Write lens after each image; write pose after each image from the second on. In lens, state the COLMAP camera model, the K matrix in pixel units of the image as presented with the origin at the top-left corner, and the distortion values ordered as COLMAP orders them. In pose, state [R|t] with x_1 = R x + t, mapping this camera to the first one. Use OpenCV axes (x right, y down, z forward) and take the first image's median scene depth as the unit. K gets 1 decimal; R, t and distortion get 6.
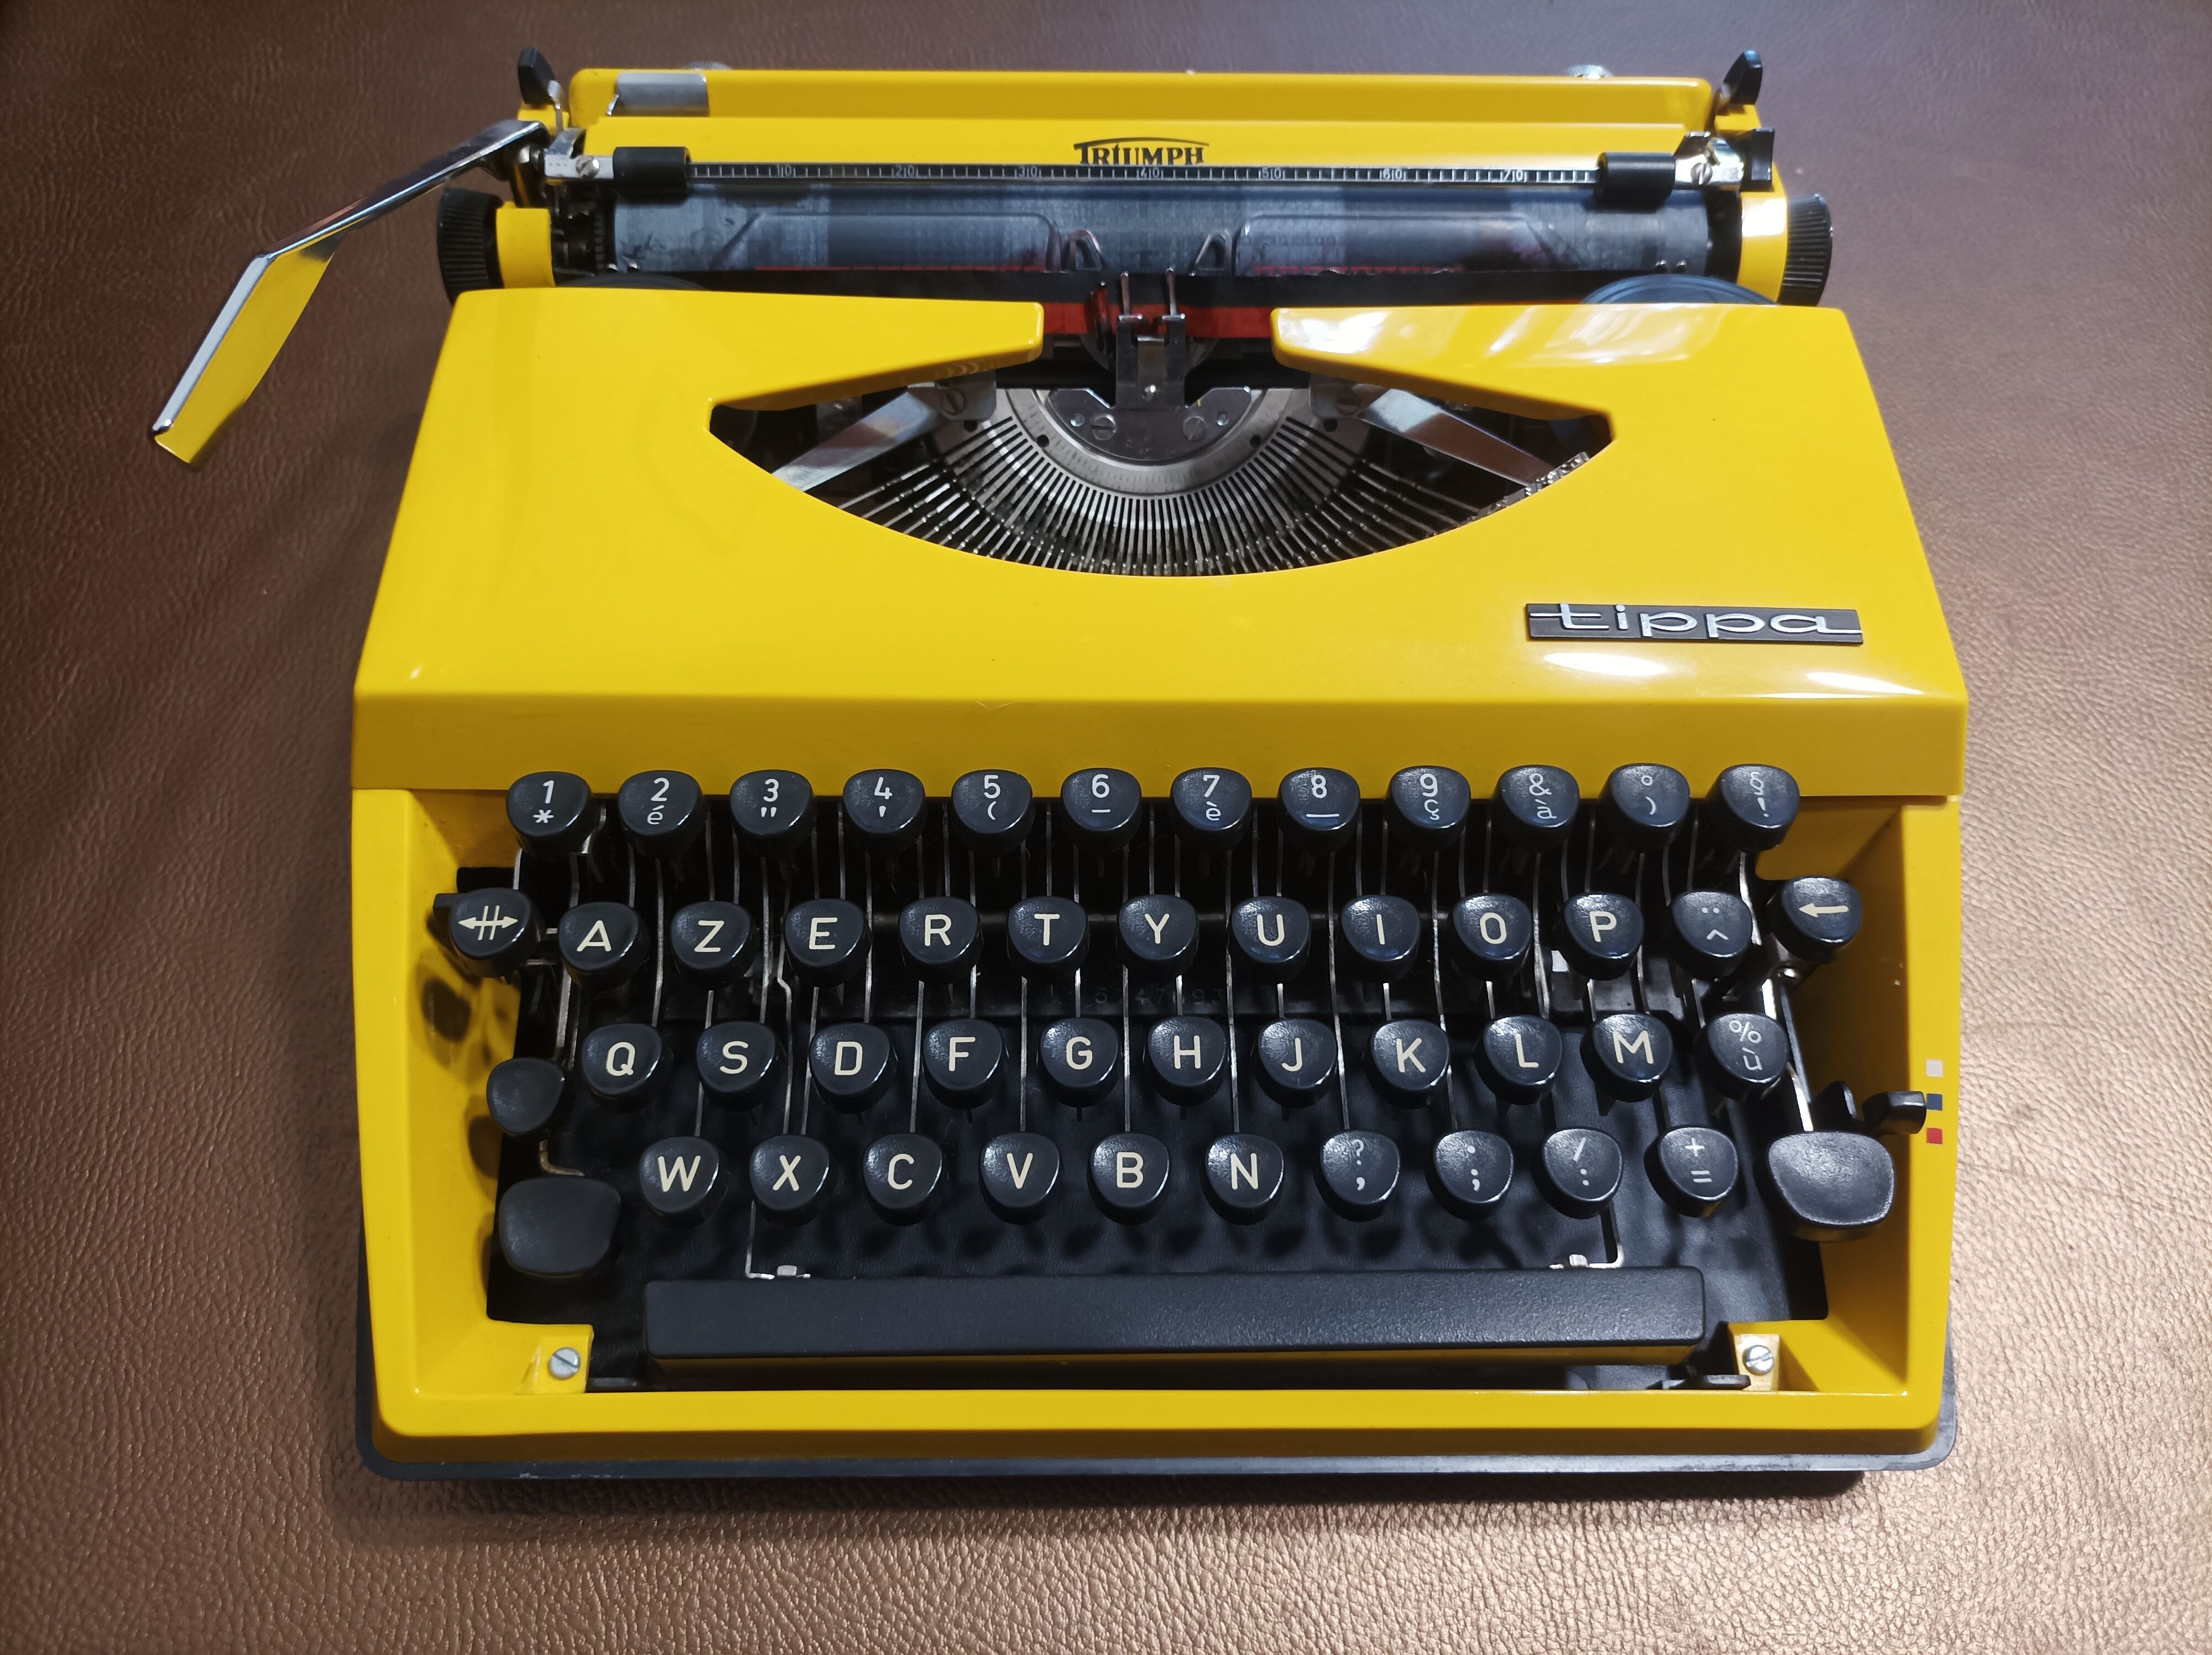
lens RADIAL K [[1548.1, 0, 1106.0], [0, 1548.1, 827.5], [0, 0, 1]] dist [0.018139, -0.000491]
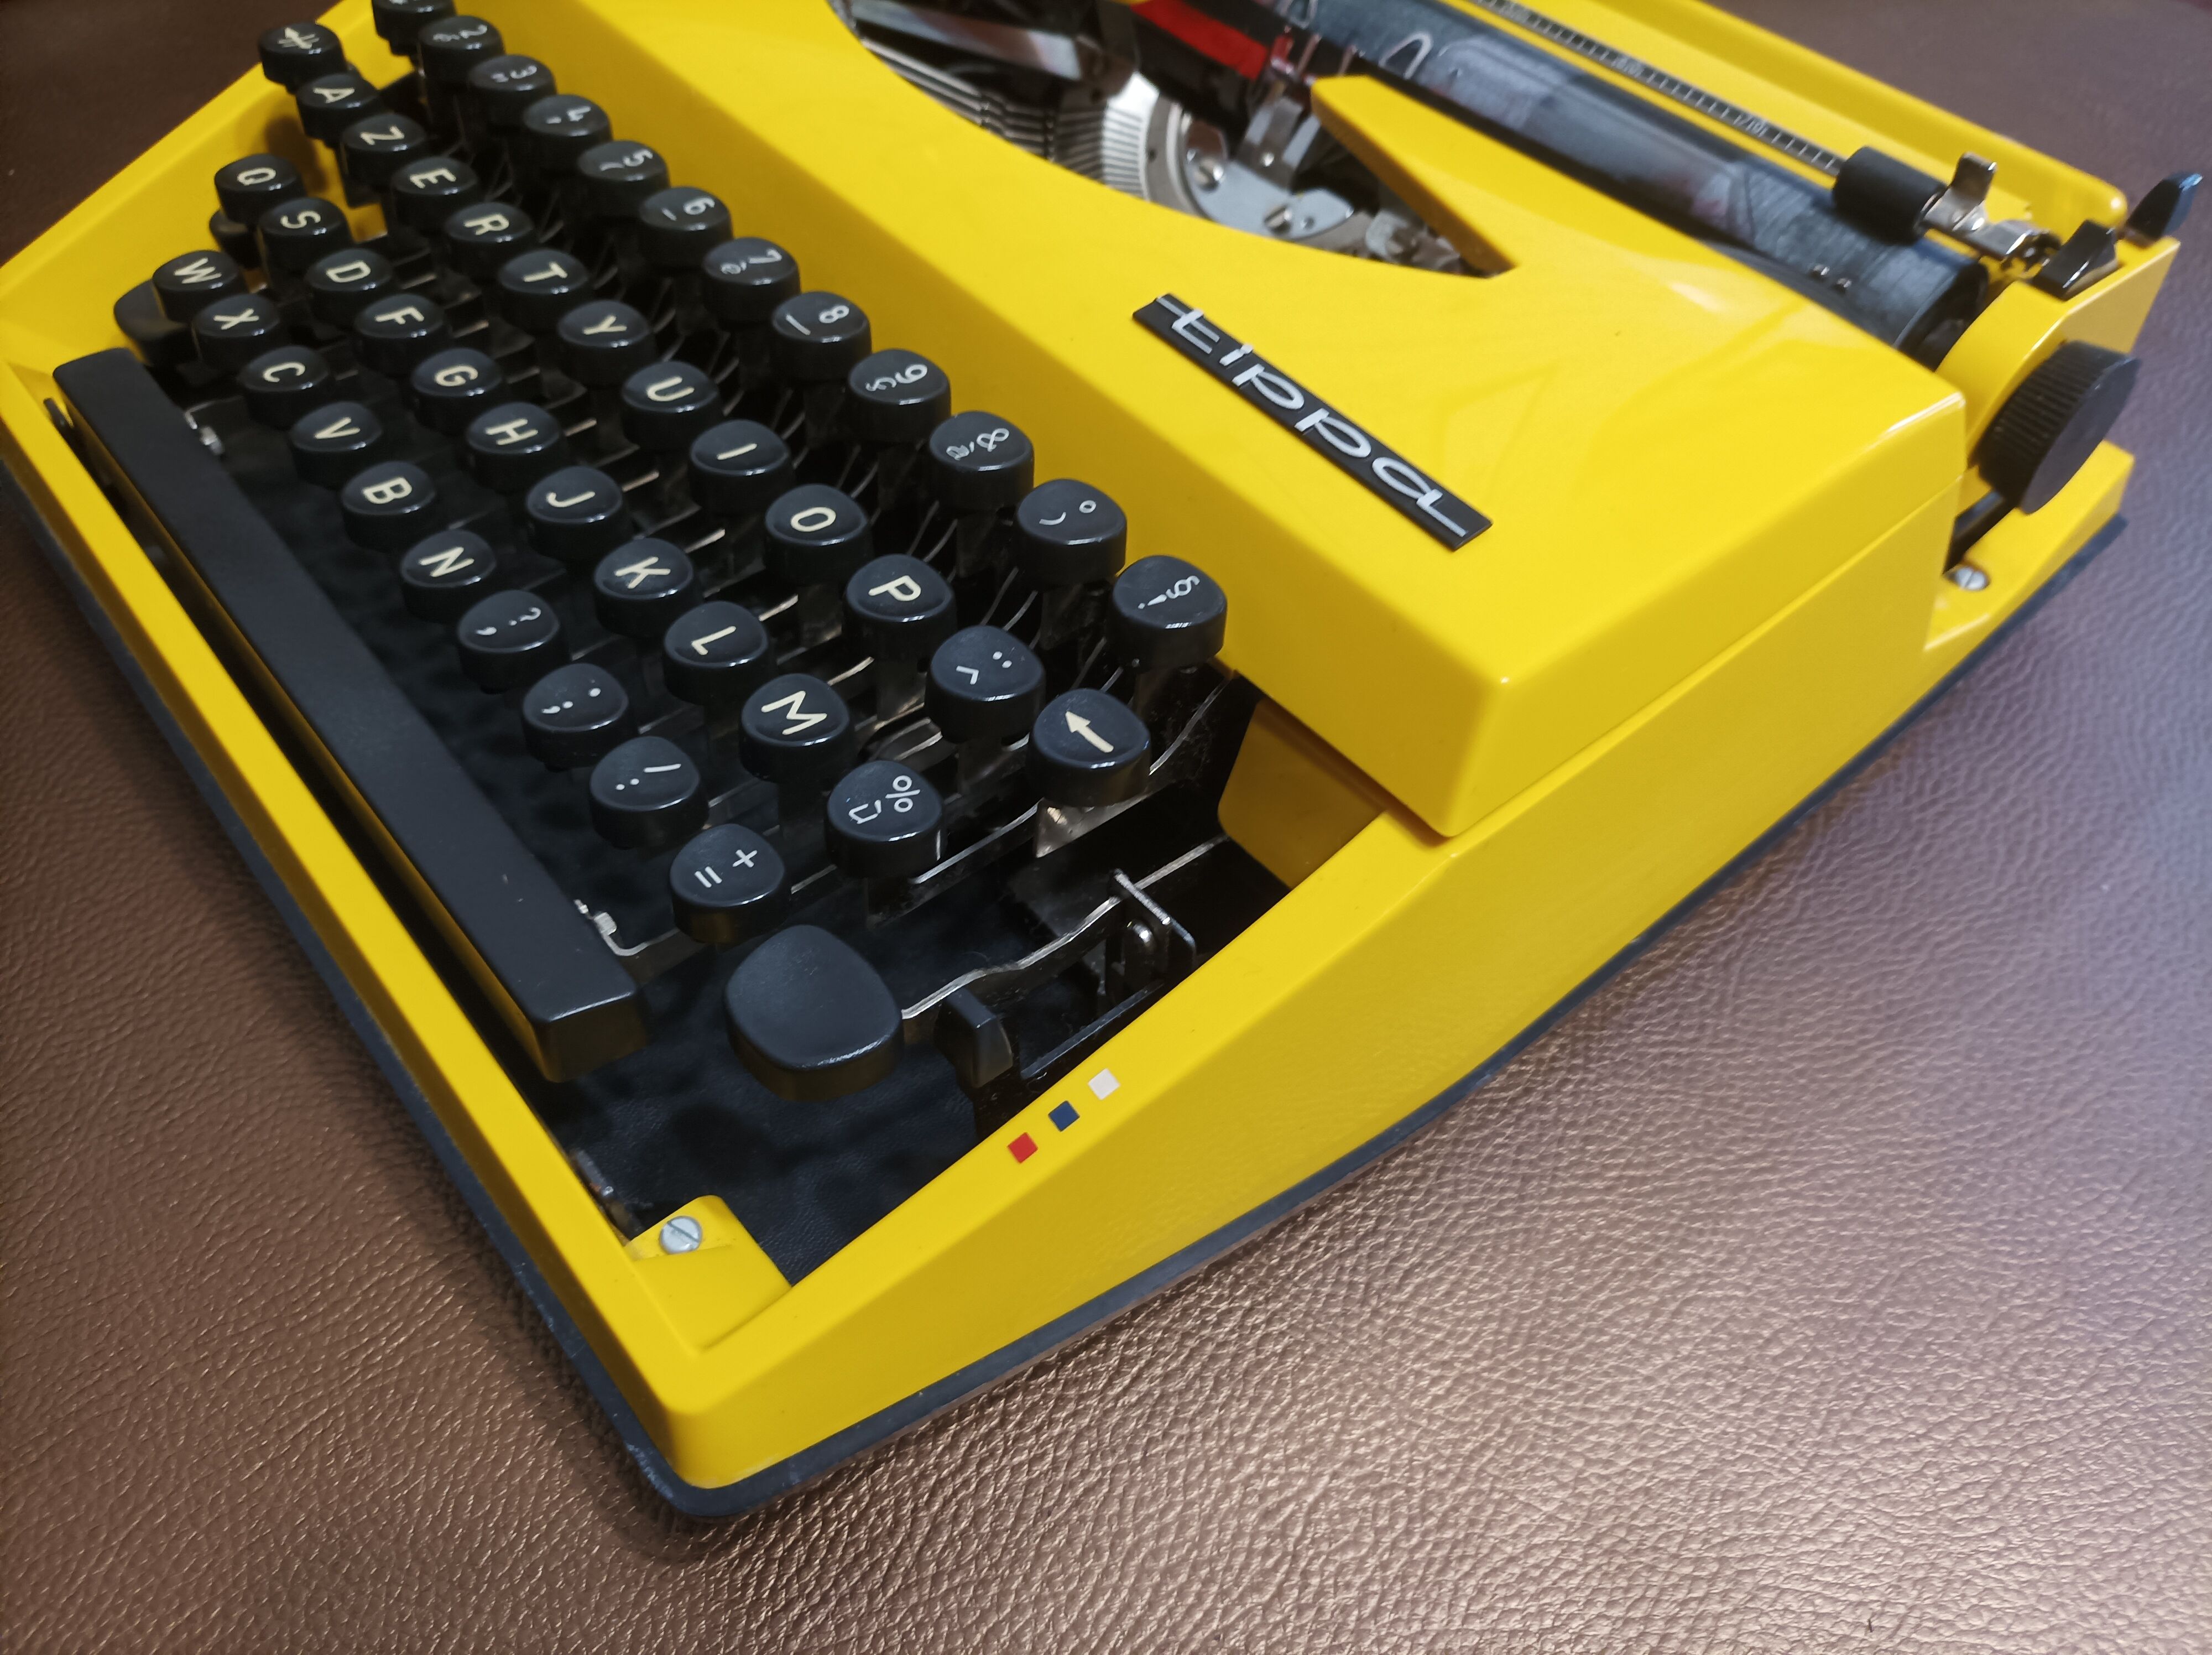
lens RADIAL K [[1548.1, 0, 1106.0], [0, 1548.1, 827.5], [0, 0, 1]] dist [0.018139, -0.000491]
pose [[0.644773, 0.601859, -0.471204, 0.799489], [-0.683286, 0.730147, -0.002373, 0.078227], [0.342620, 0.323497, 0.882021, 0.396320]]
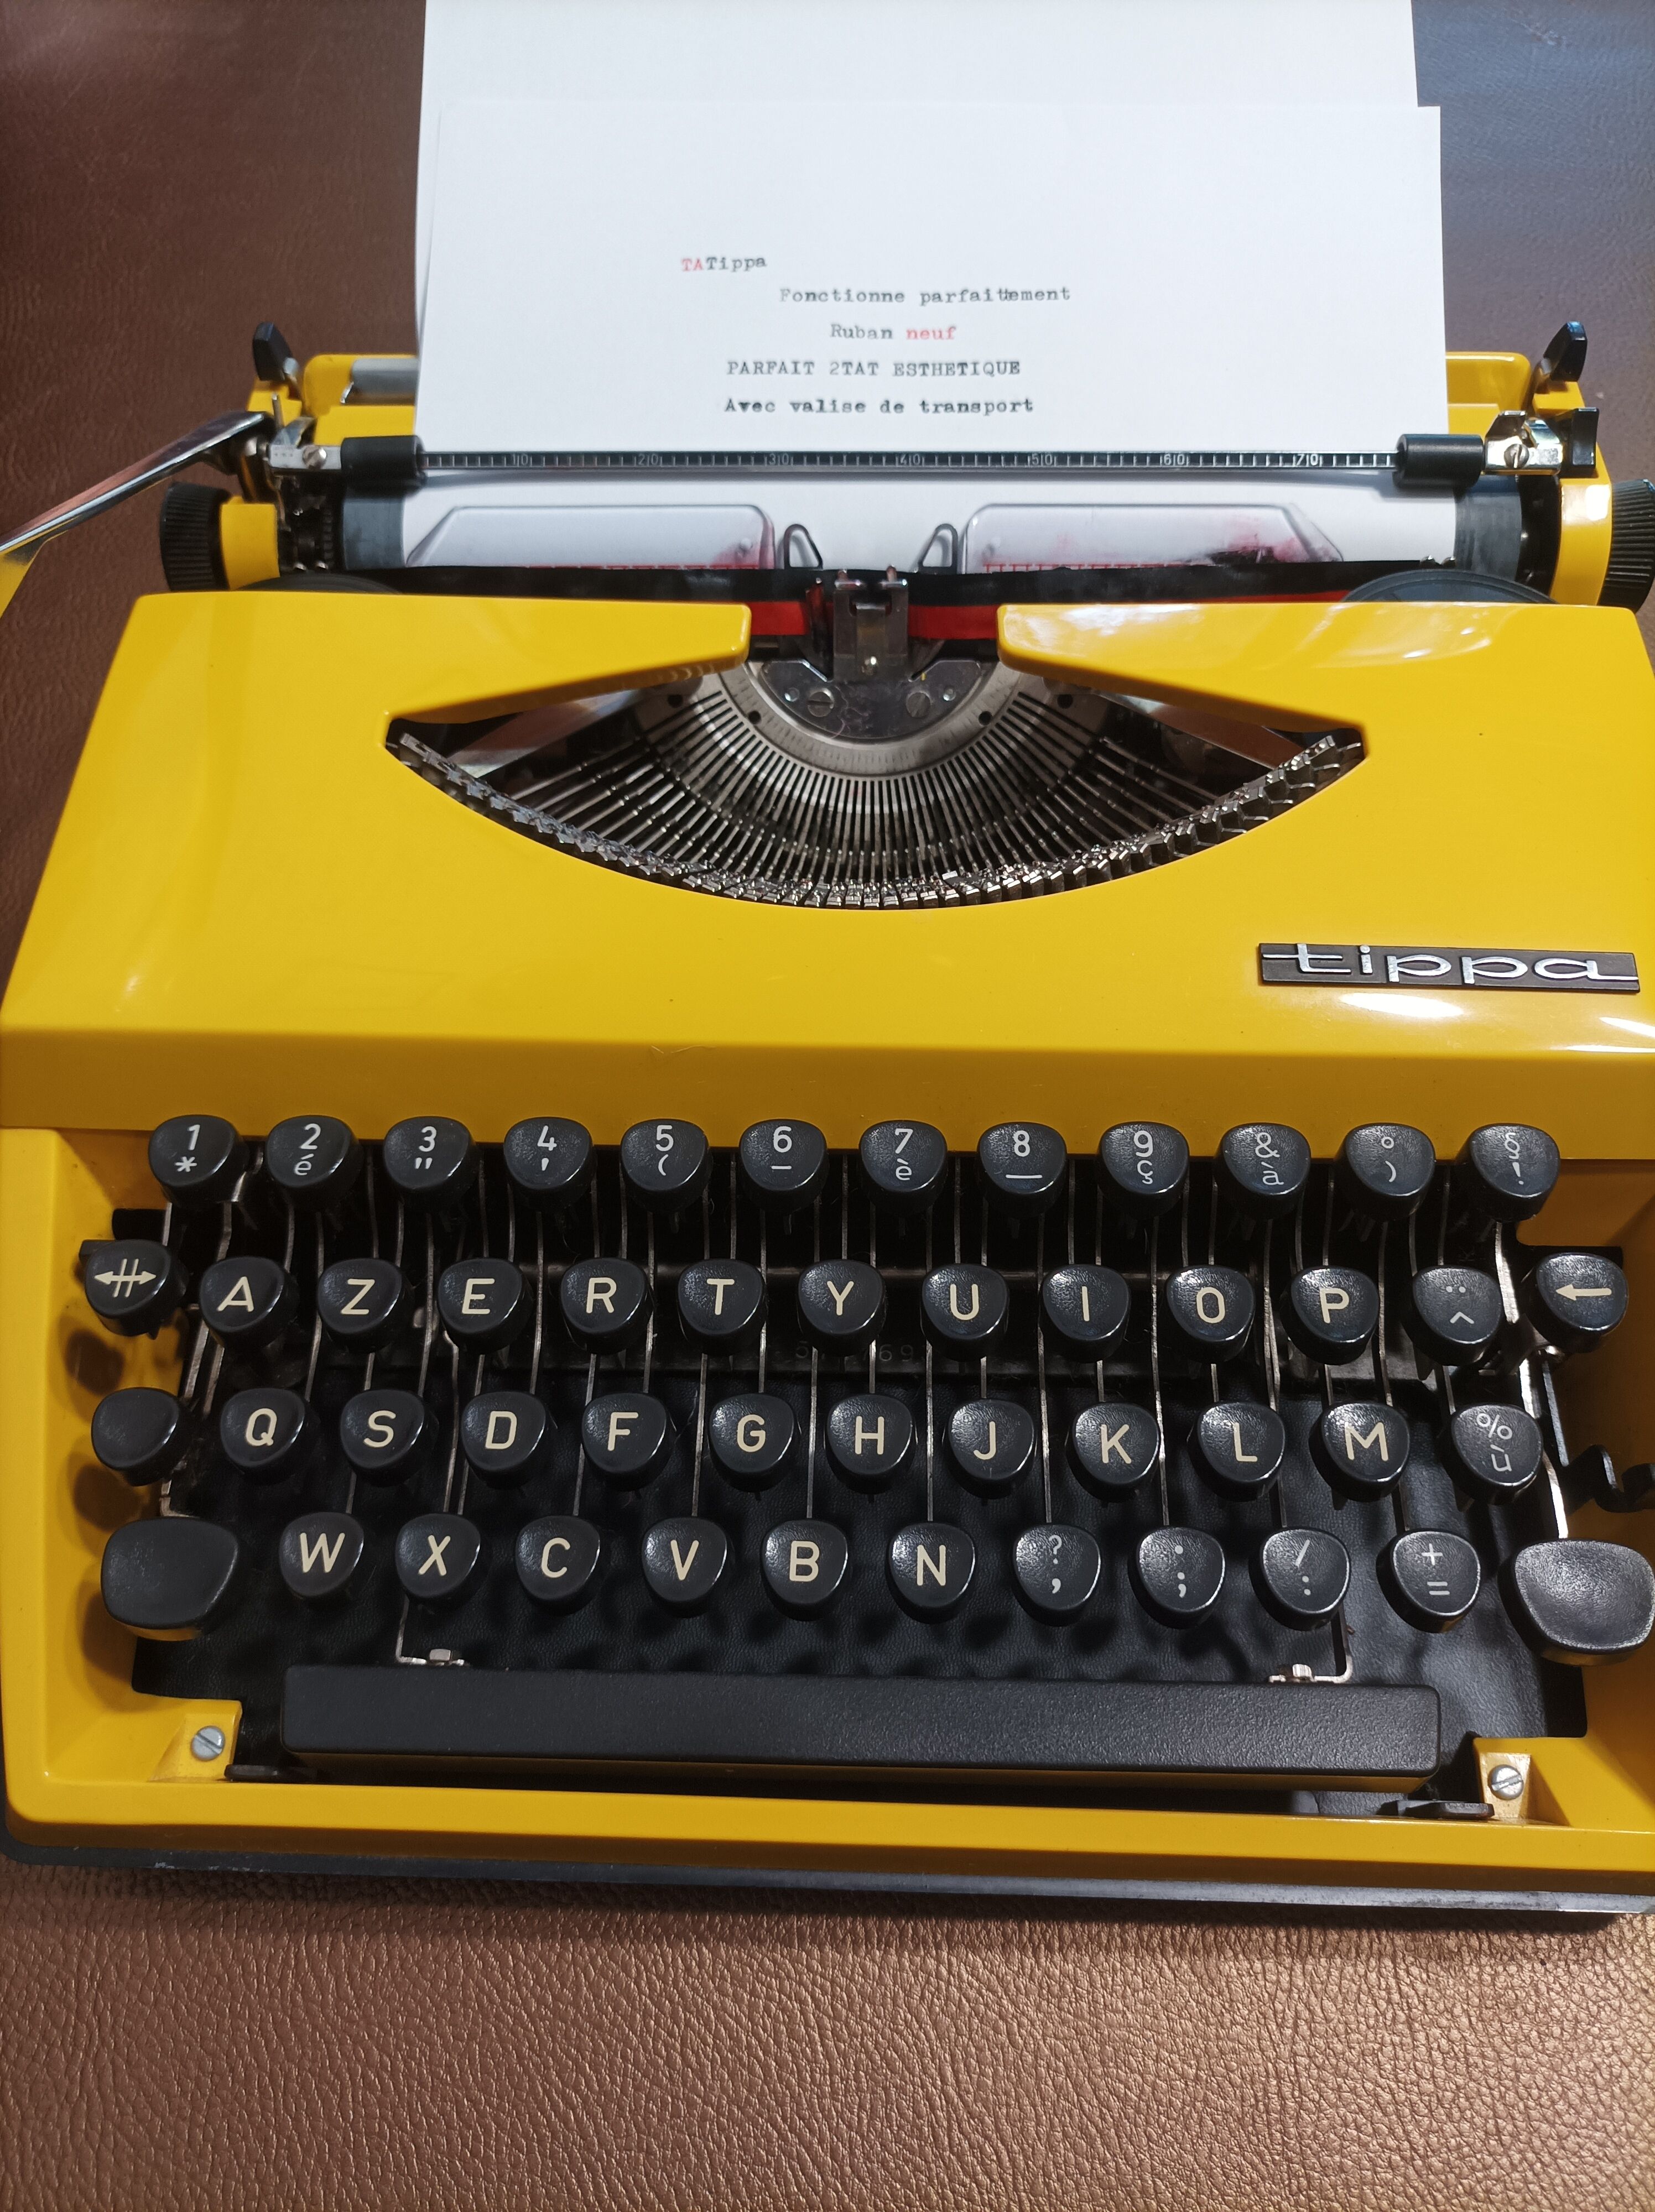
lens RADIAL K [[1548.1, 0, 834.5], [0, 1548.1, 1141.4], [0, 0, 1]] dist [0.018139, -0.000491]
pose [[0.998757, 0.014780, -0.047608, 0.070700], [-0.014014, 0.999768, 0.016377, -0.041336], [0.047839, -0.015689, 0.998732, 0.087424]]
